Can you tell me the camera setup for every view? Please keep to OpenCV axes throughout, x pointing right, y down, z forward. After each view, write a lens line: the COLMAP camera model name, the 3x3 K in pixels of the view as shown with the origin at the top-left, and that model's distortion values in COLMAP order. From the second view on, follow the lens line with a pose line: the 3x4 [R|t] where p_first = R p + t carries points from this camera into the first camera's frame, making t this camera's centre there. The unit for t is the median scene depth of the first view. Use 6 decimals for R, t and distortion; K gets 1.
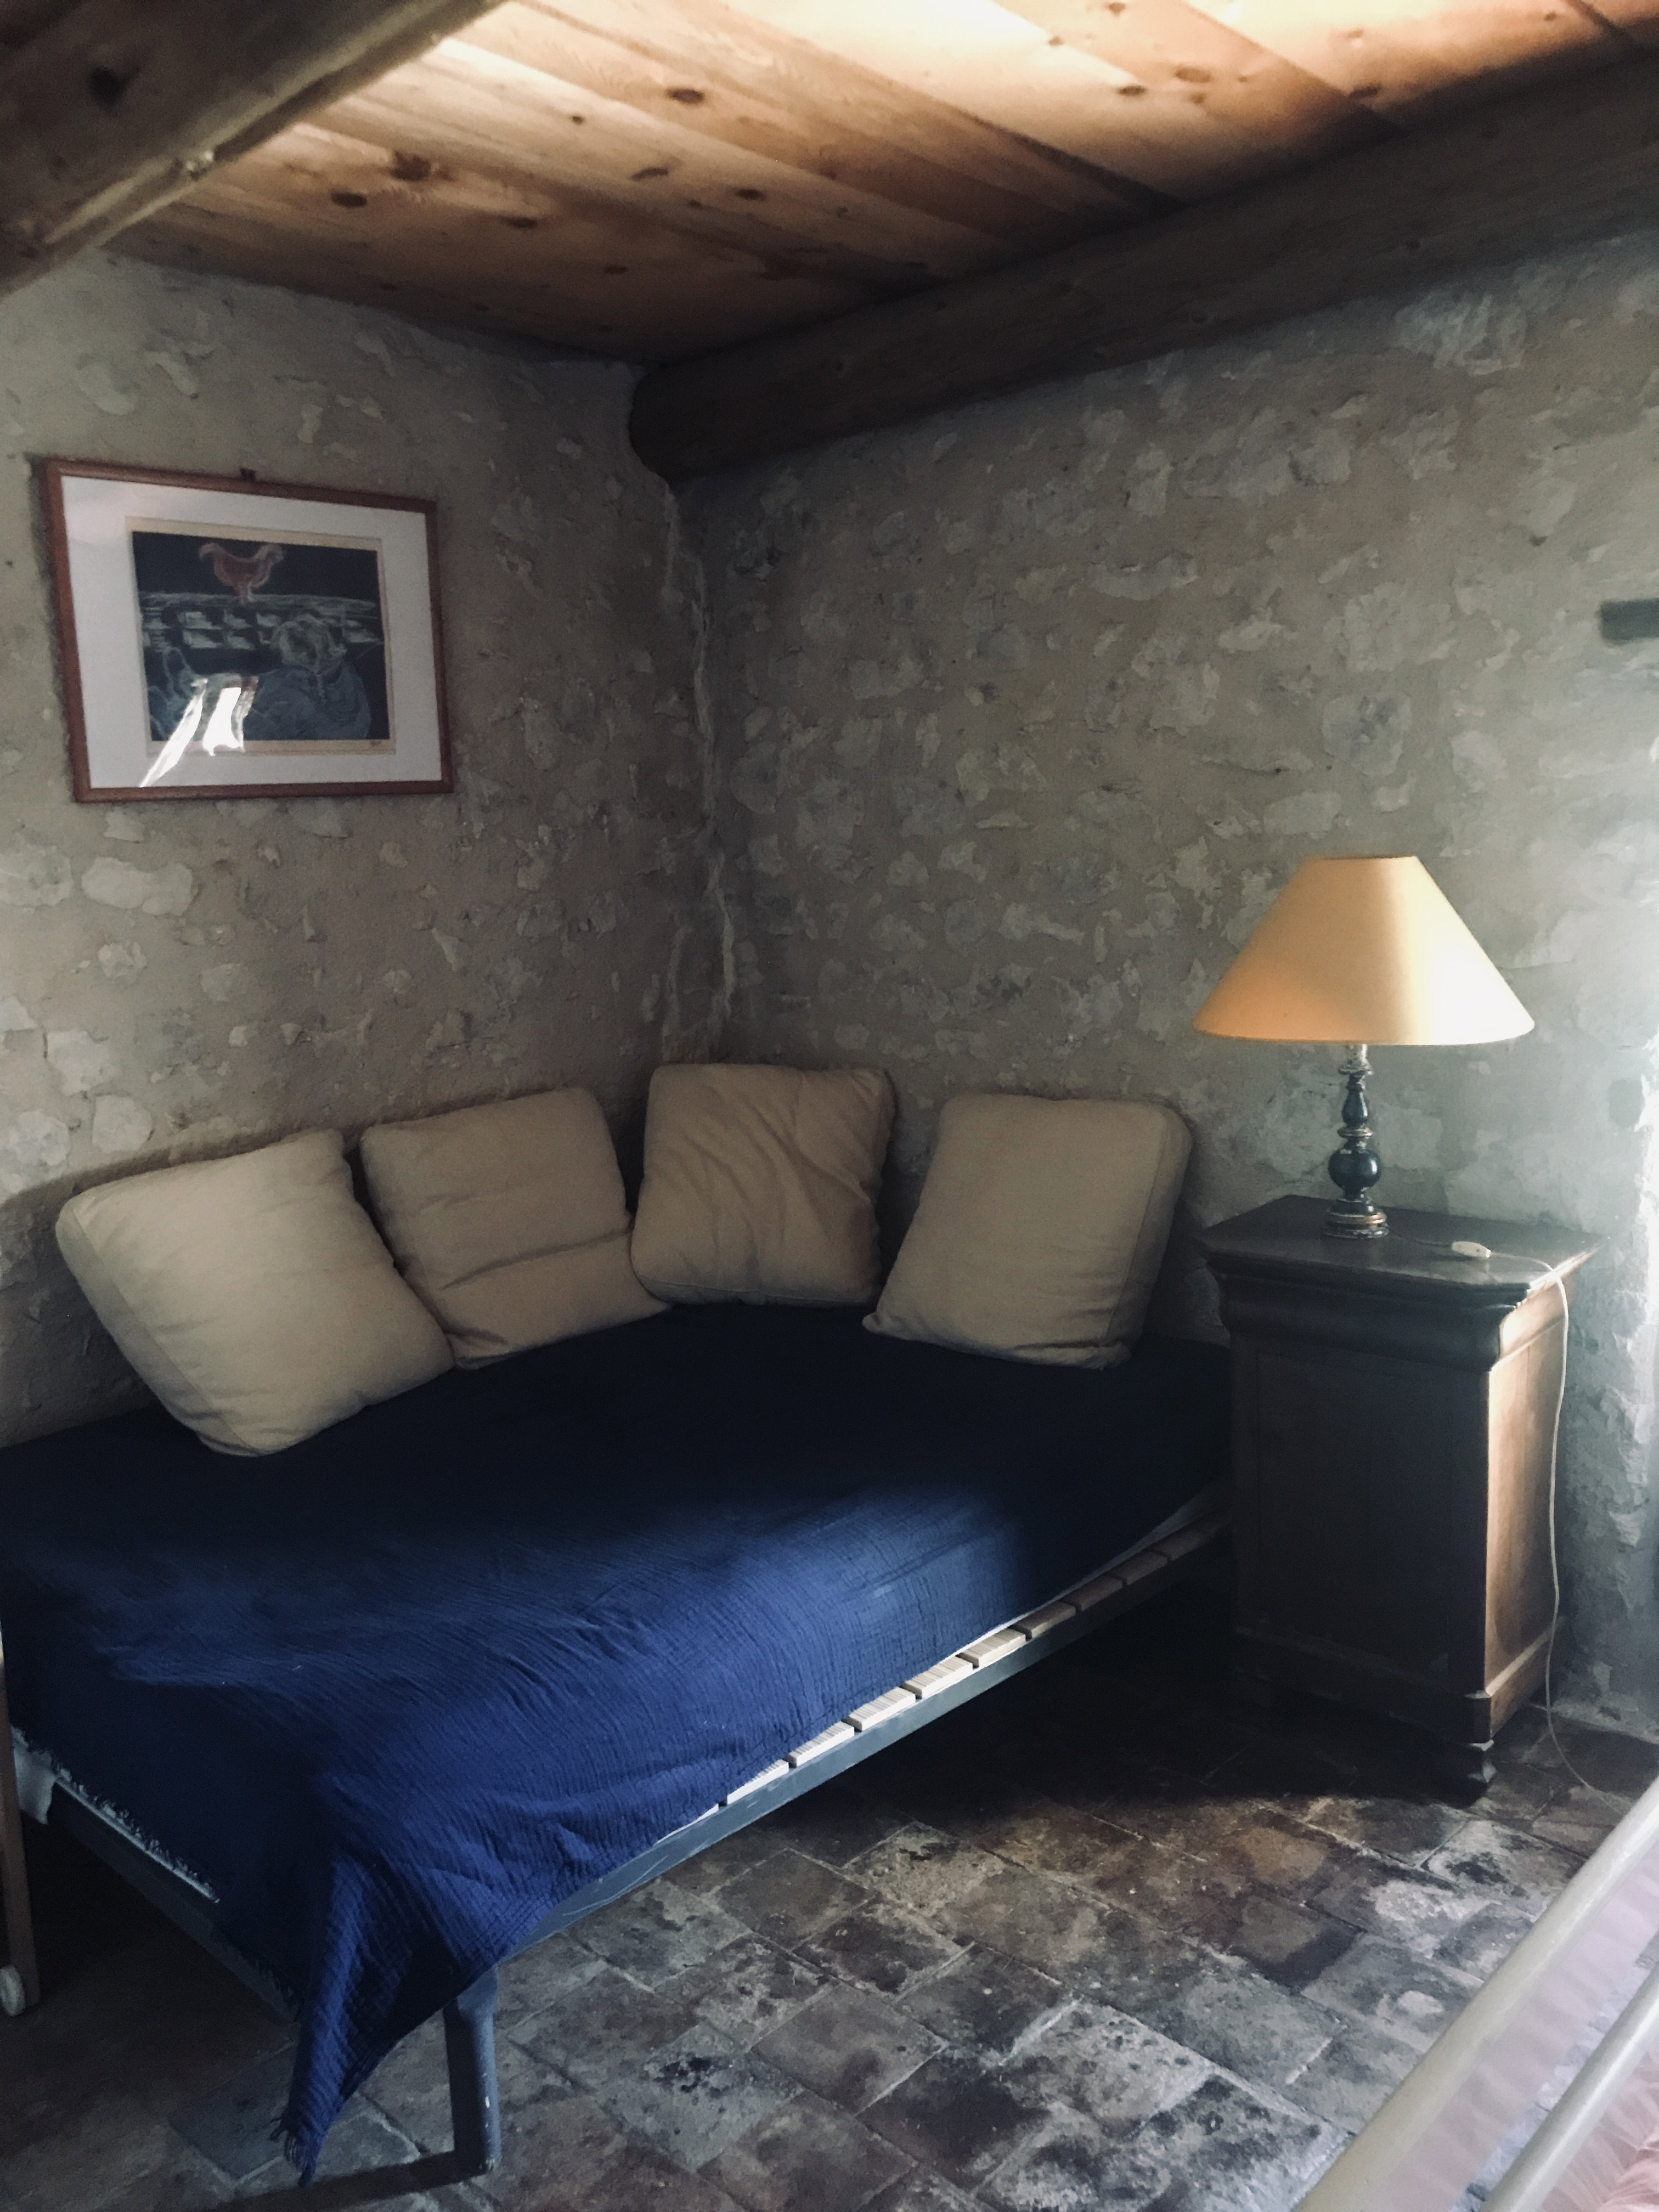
lens RADIAL K [[1787.0, 0, 831.3], [0, 1787.0, 1110.0], [0, 0, 1]] dist [0.054258, -0.090601]
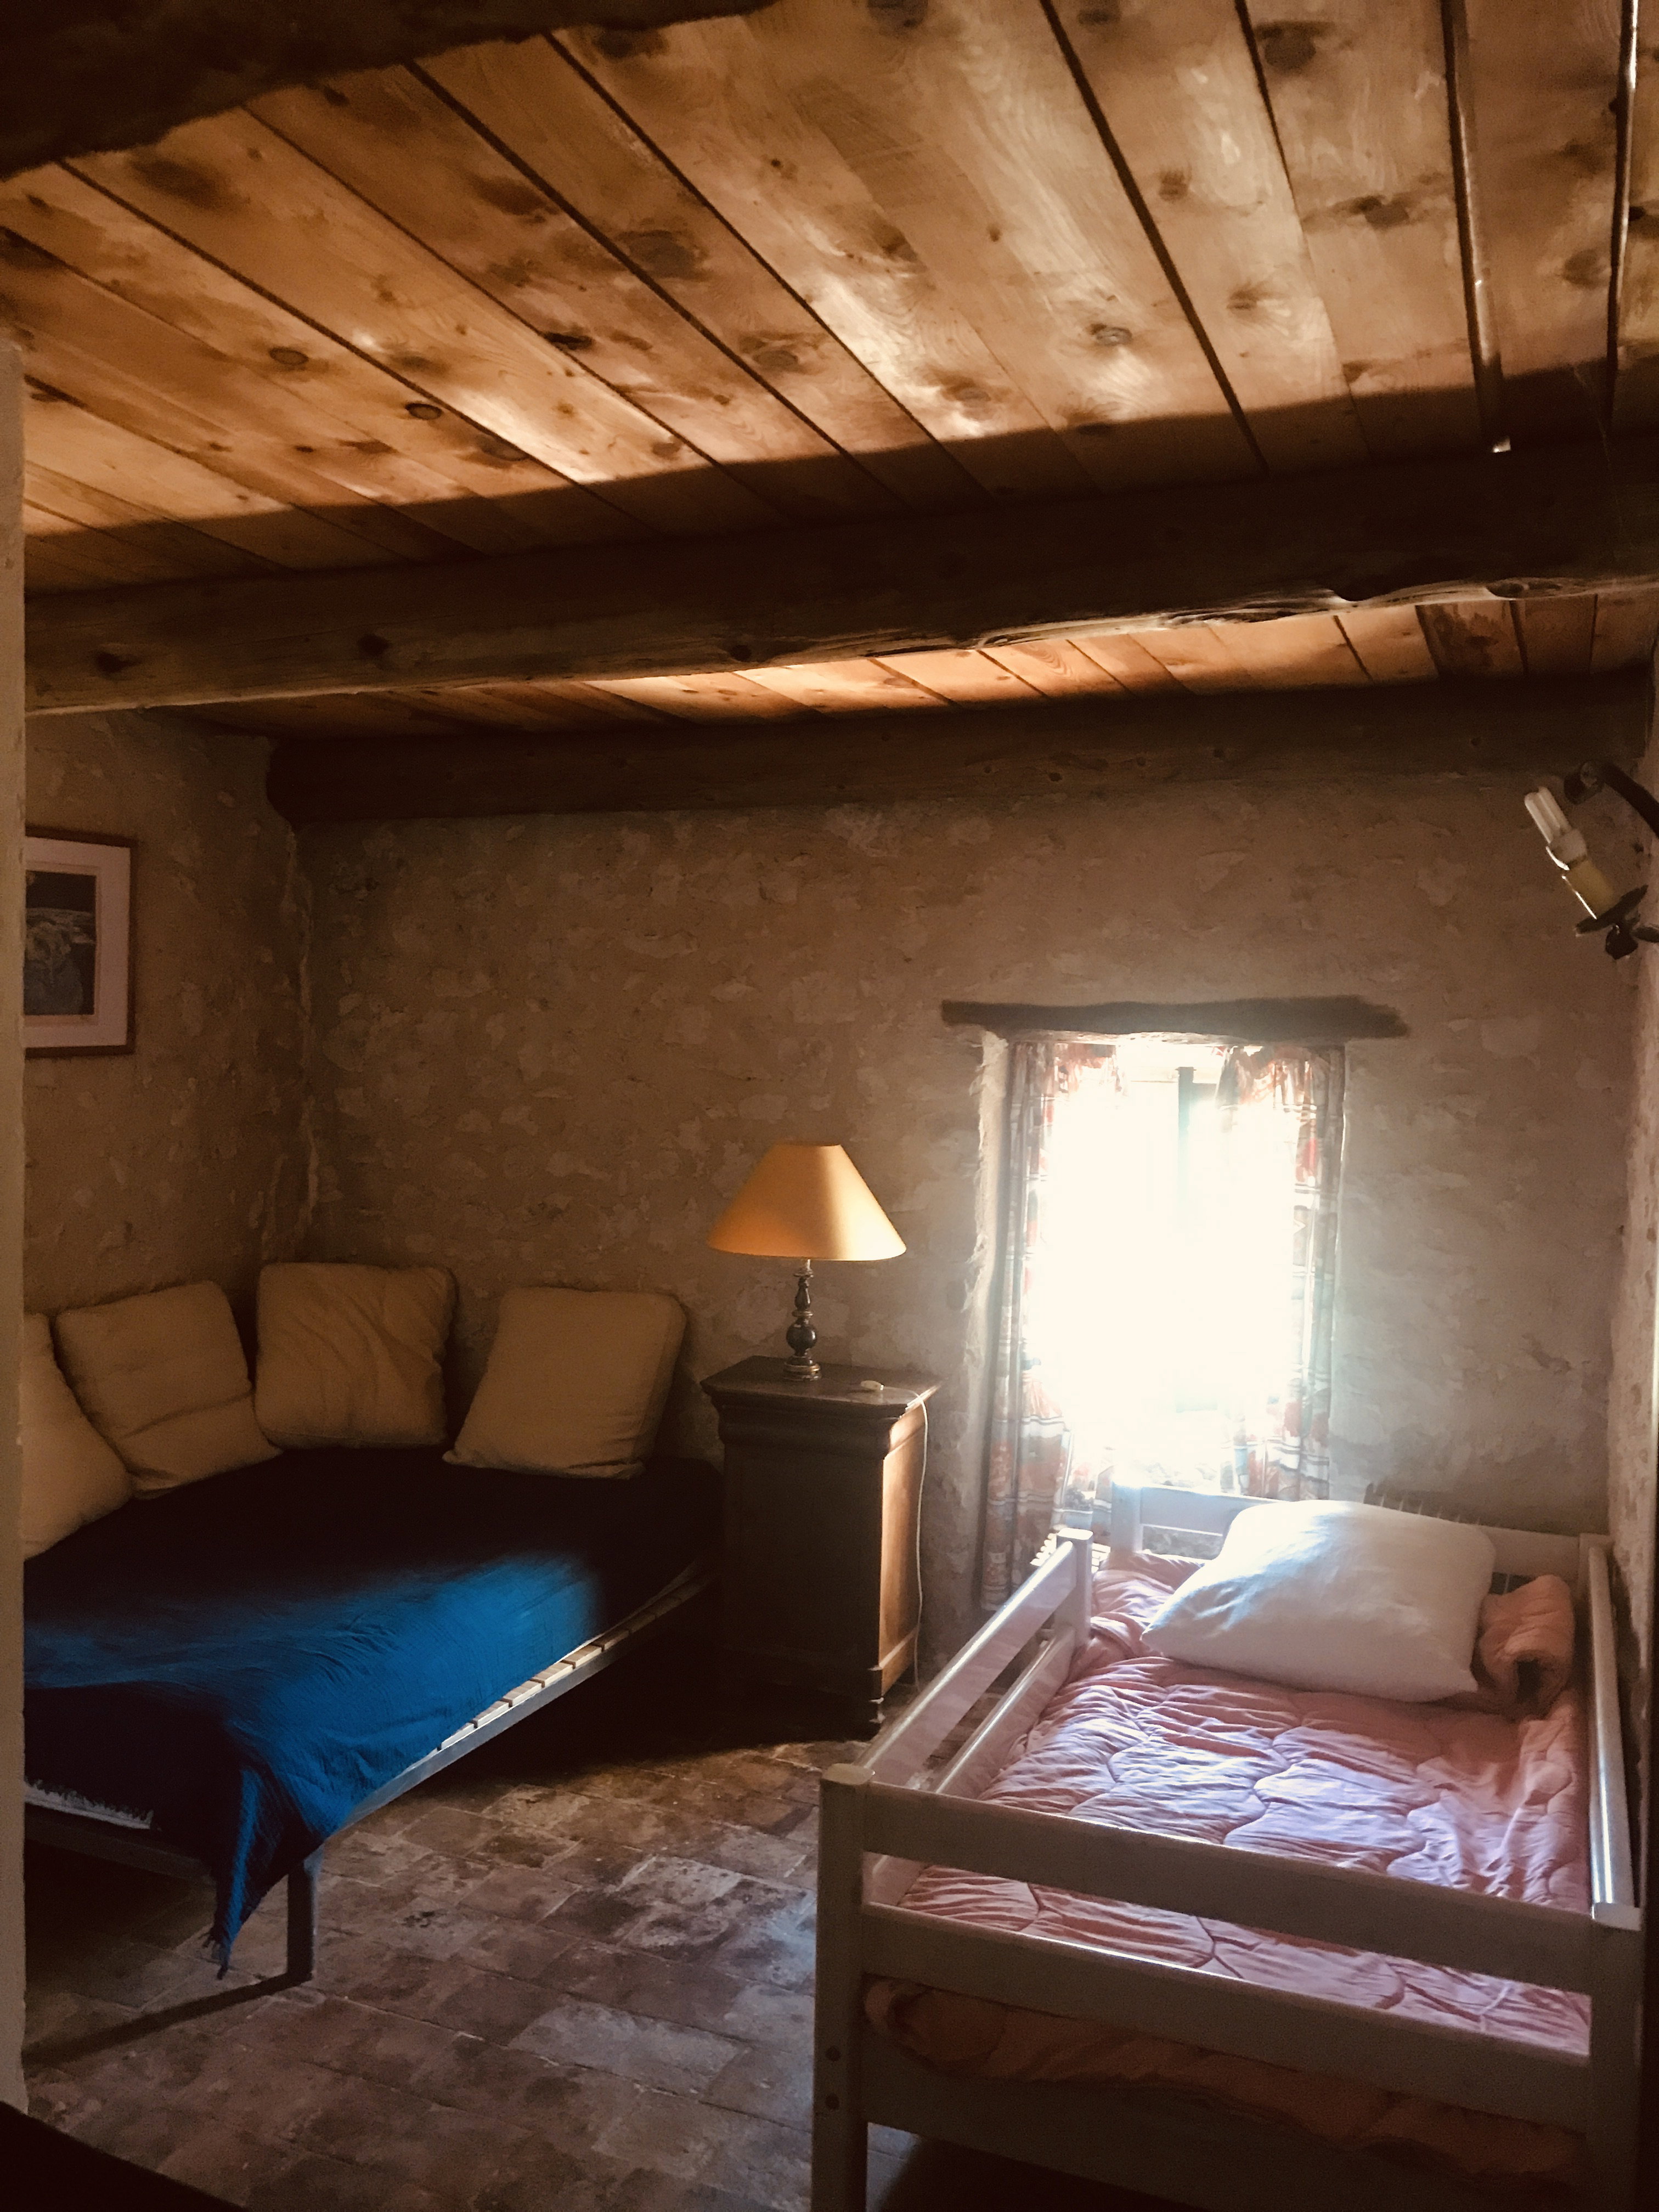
lens RADIAL K [[1788.6, 0, 826.2], [0, 1788.6, 1102.0], [0, 0, 1]] dist [0.056307, -0.142647]
pose [[0.934485, 0.040565, 0.353685, -0.245688], [-0.002344, 0.994167, -0.107830, -0.002917], [-0.355996, 0.099937, 0.929128, -0.478113]]
